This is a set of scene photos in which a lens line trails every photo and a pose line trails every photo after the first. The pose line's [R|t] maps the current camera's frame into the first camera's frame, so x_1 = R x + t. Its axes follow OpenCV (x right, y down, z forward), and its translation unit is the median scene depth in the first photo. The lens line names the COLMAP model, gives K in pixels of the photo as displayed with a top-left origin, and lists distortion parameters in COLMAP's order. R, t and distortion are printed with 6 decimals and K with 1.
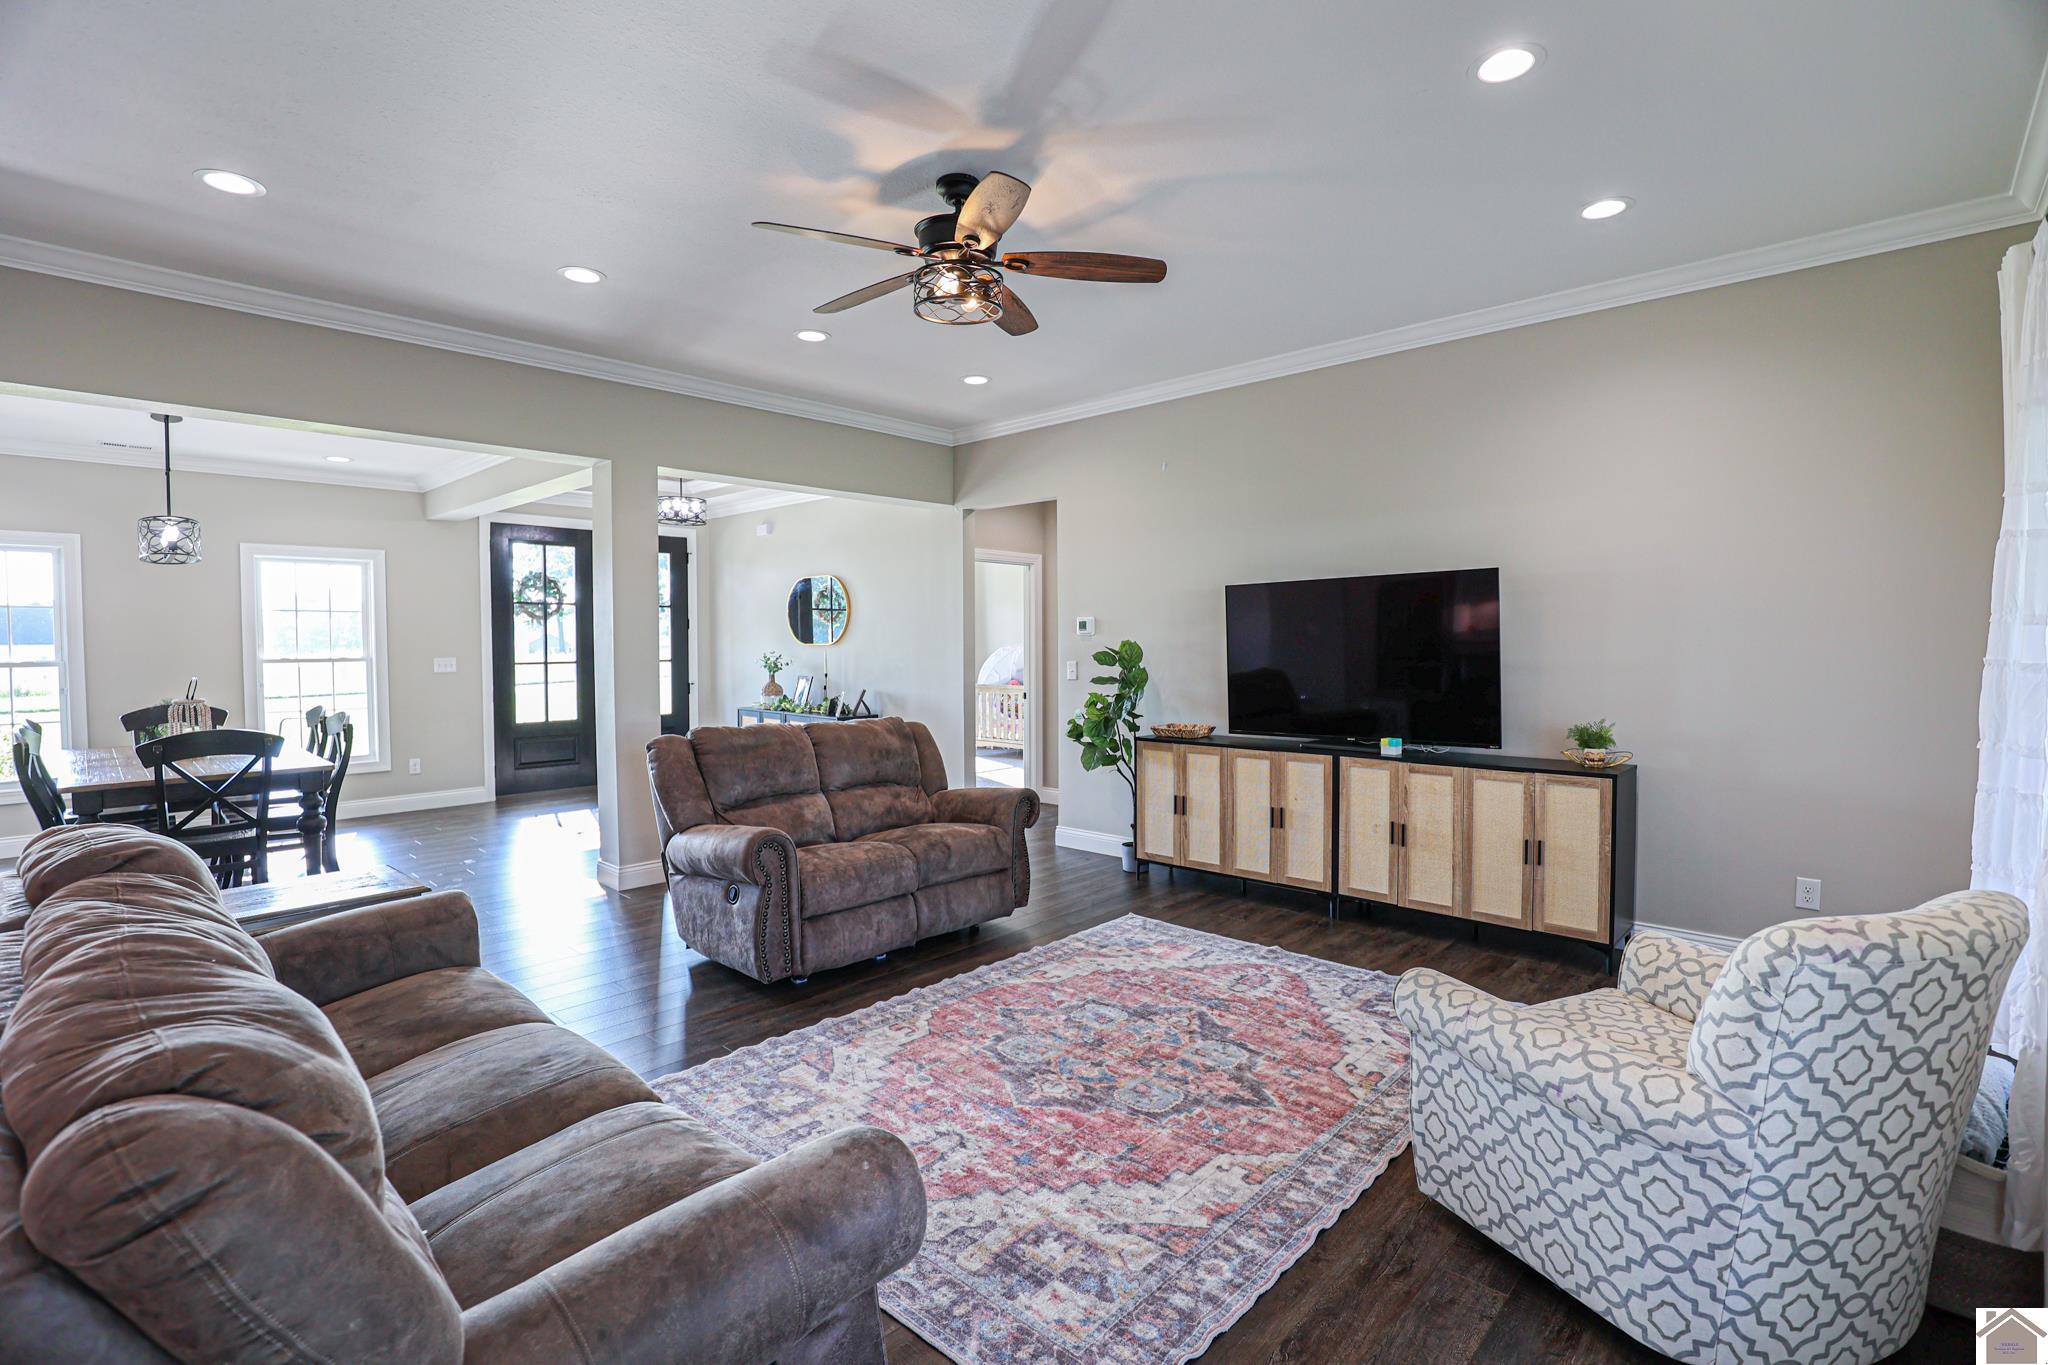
lens RADIAL K [[939.3, 0, 1020.2], [0, 939.3, 673.2], [0, 0, 1]] dist [-0.033793, 0.005563]
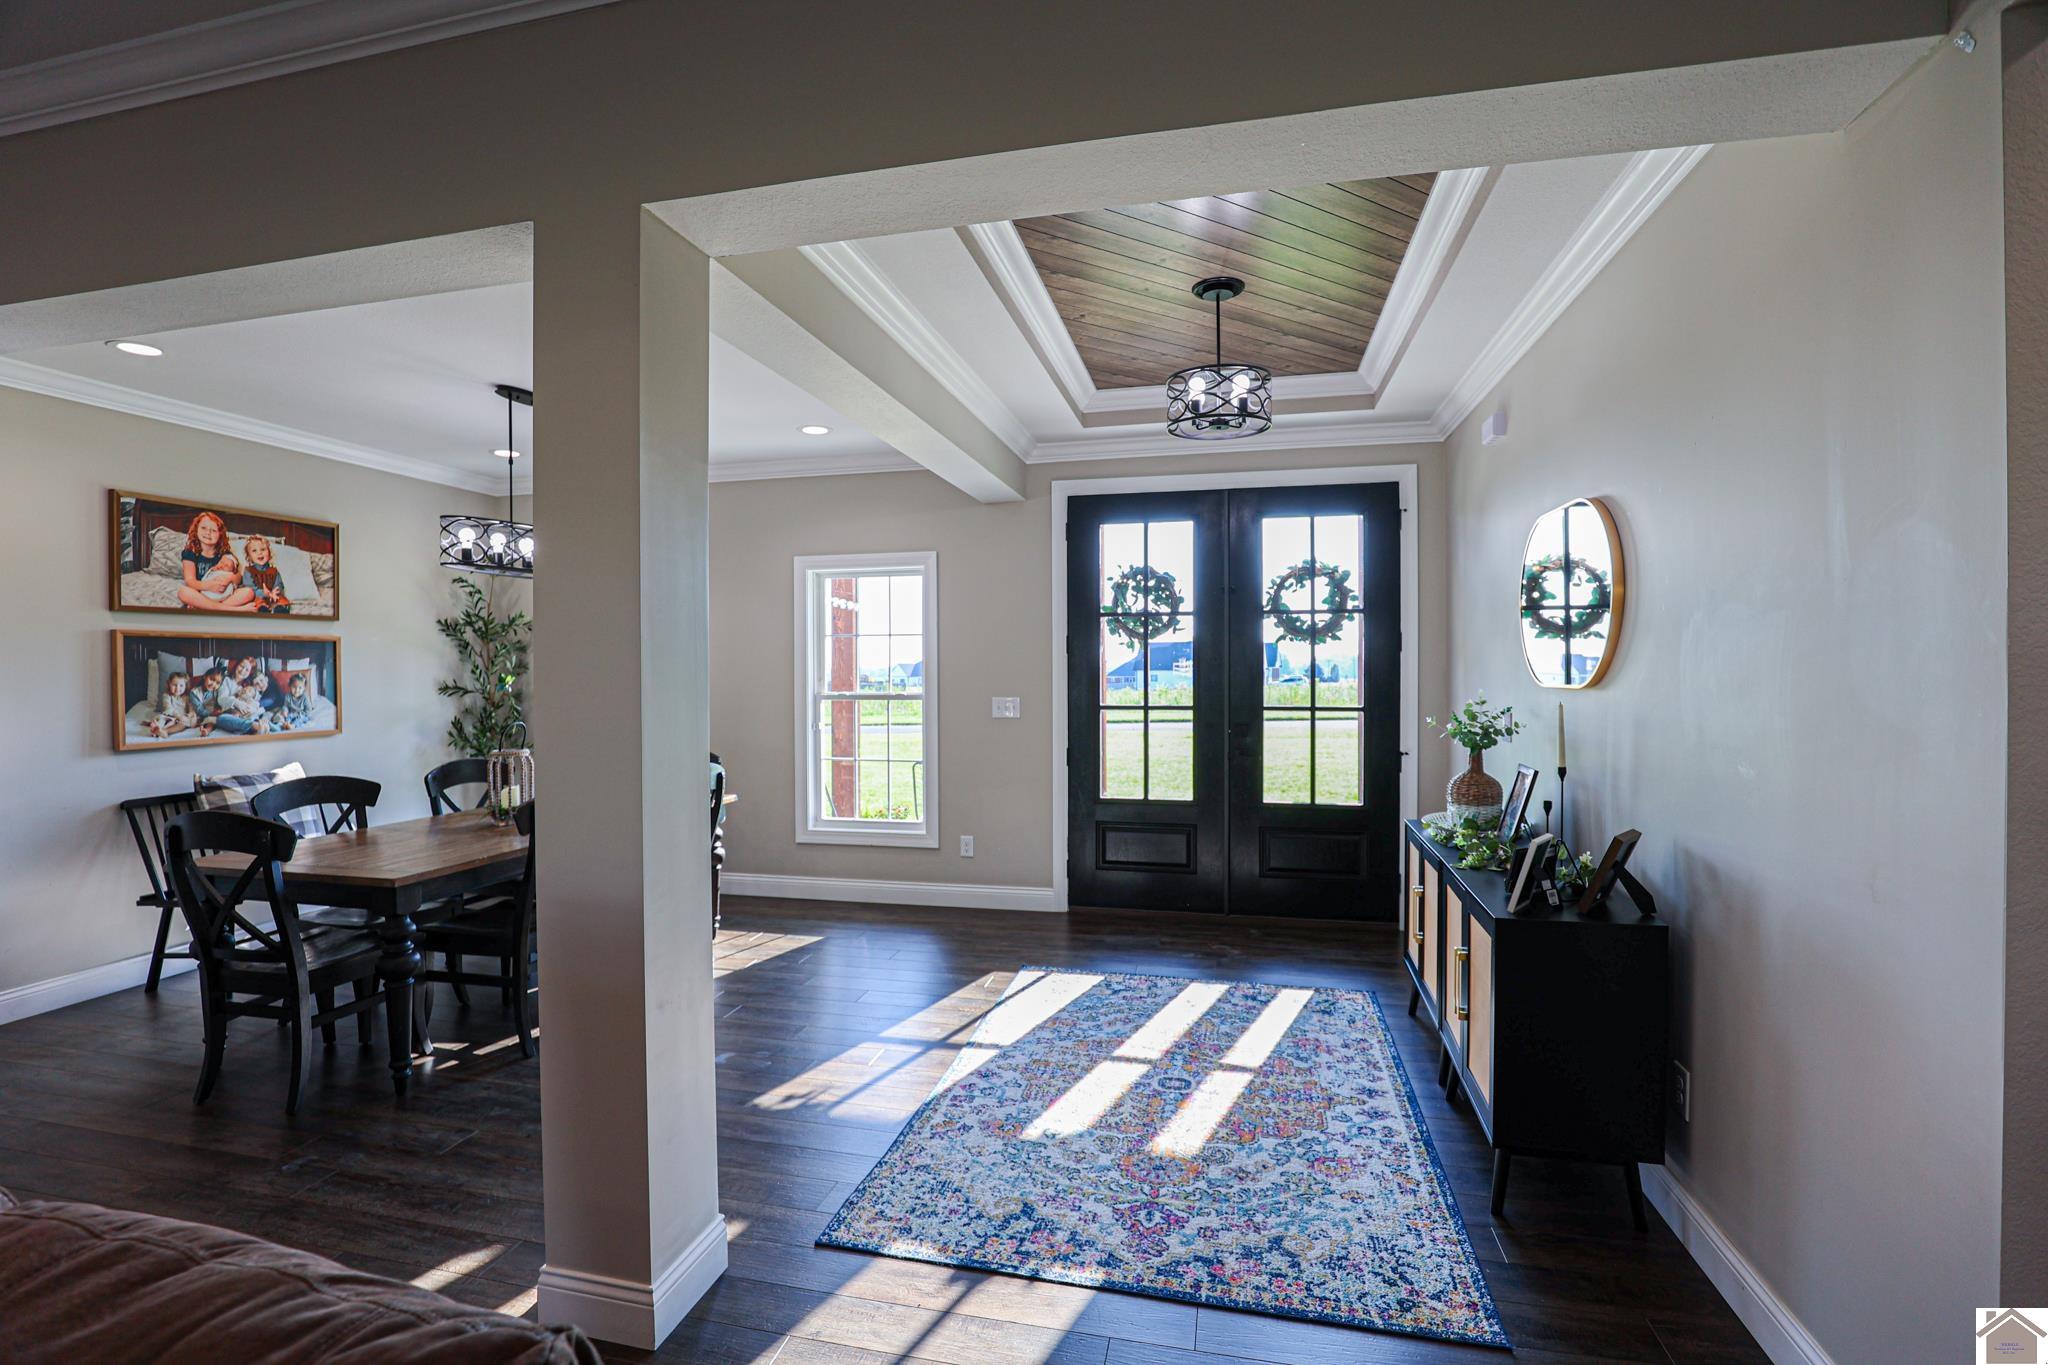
lens RADIAL K [[939.3, 0, 1023.3], [0, 939.3, 671.5], [0, 0, 1]] dist [-0.033793, 0.005563]
pose [[0.501409, 0.002183, -0.865208, 0.001793], [-0.027100, 0.999546, -0.013183, -0.052153], [0.864786, 0.030058, 0.501240, 1.267697]]
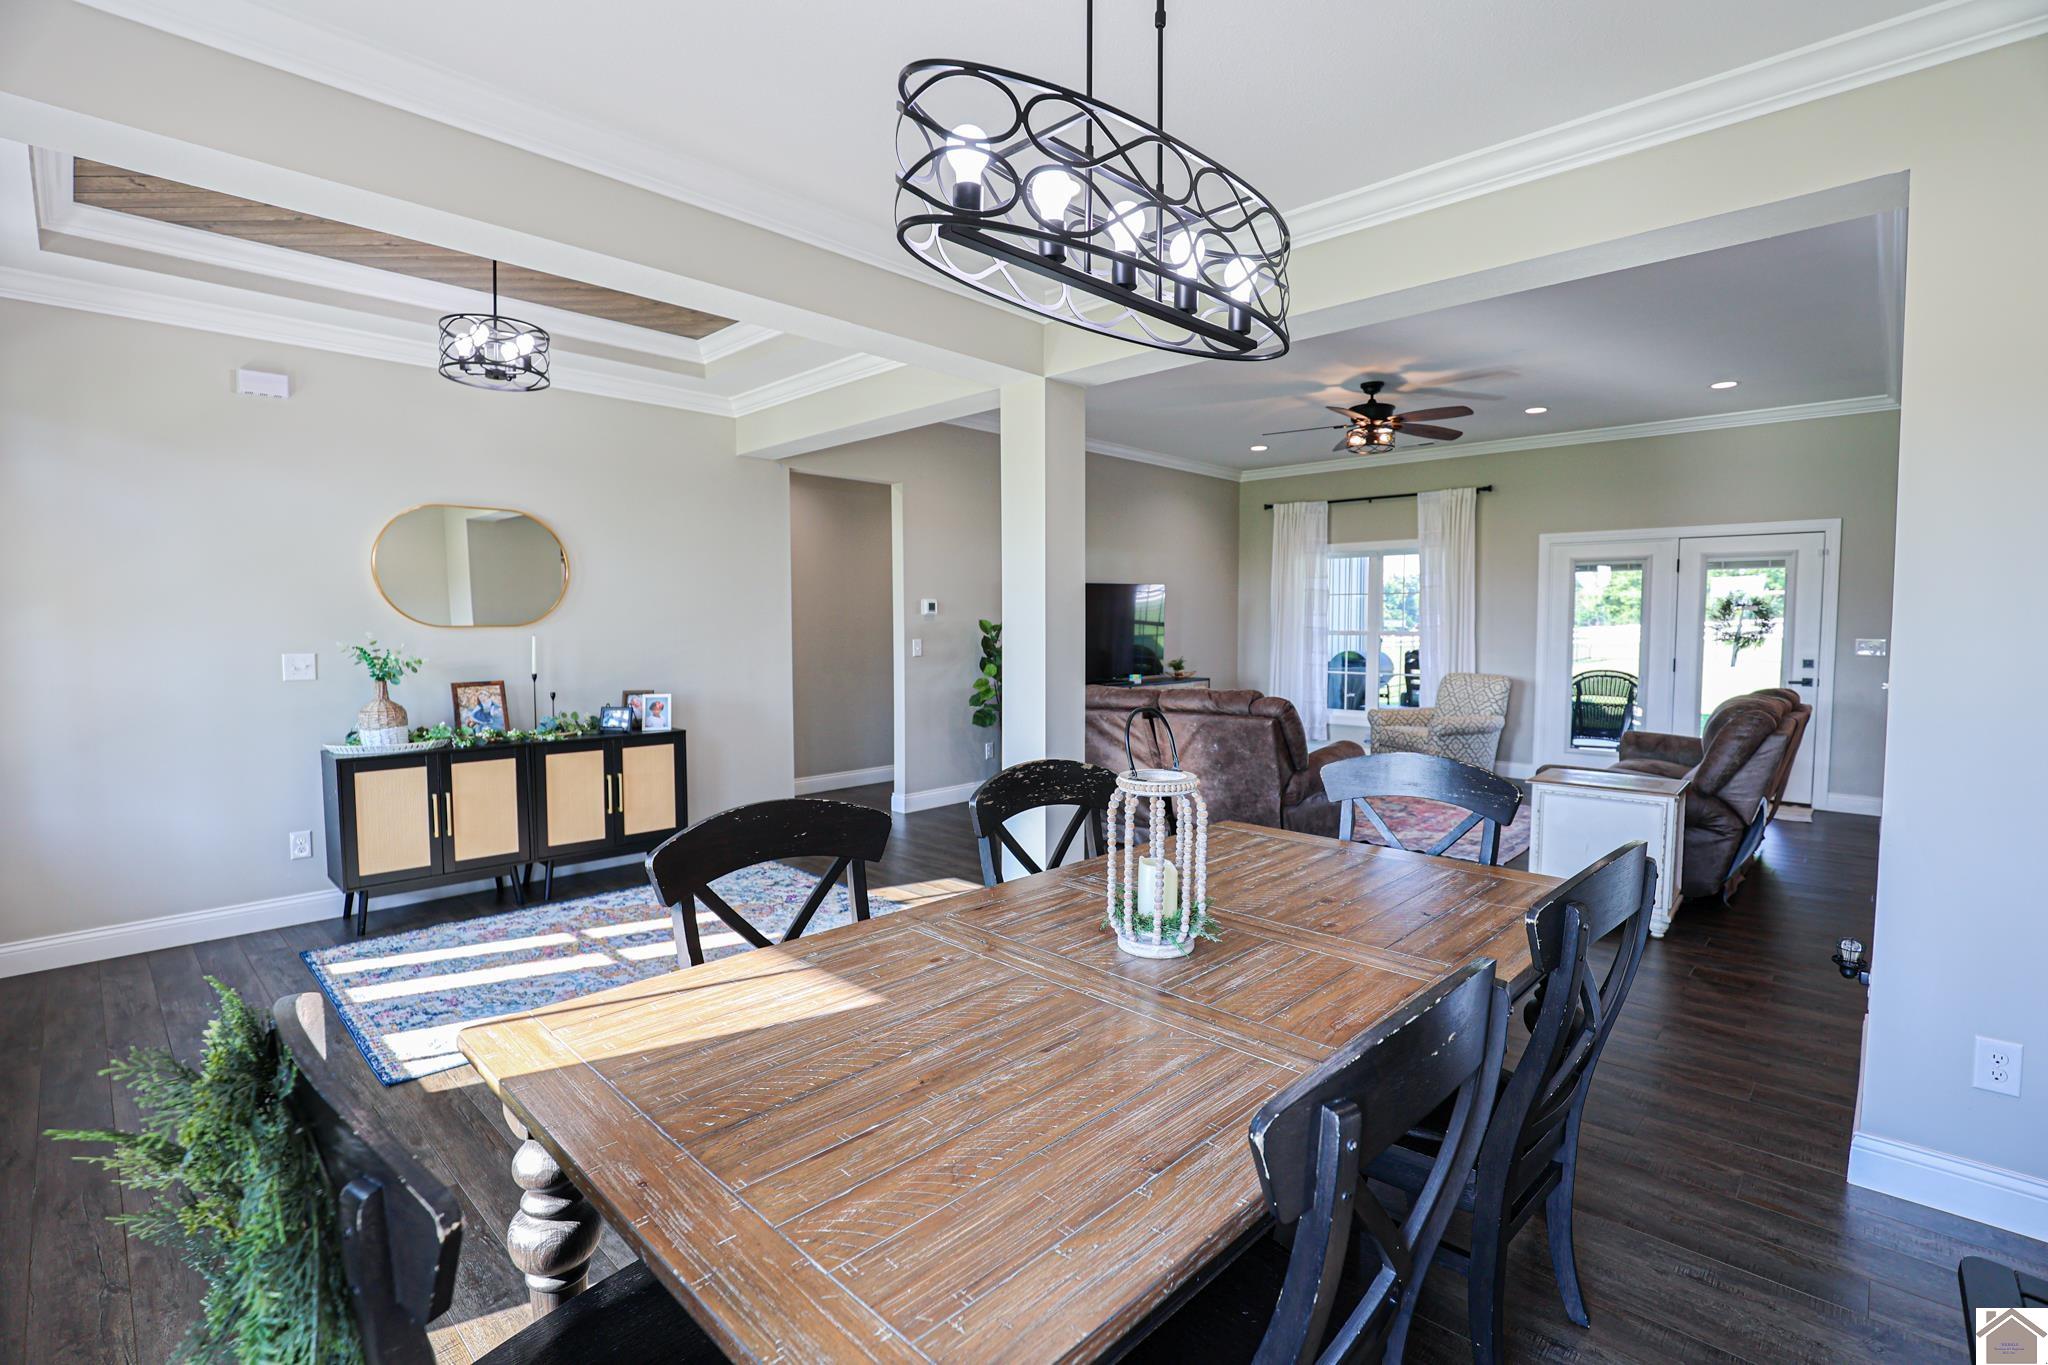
lens RADIAL K [[939.3, 0, 1024.1], [0, 939.3, 681.4], [0, 0, 1]] dist [-0.033793, 0.005563]
pose [[0.008626, -0.057613, 0.998302, -1.608635], [0.038429, 0.997620, 0.057242, -0.033142], [-0.999224, 0.037870, 0.010820, 1.350148]]
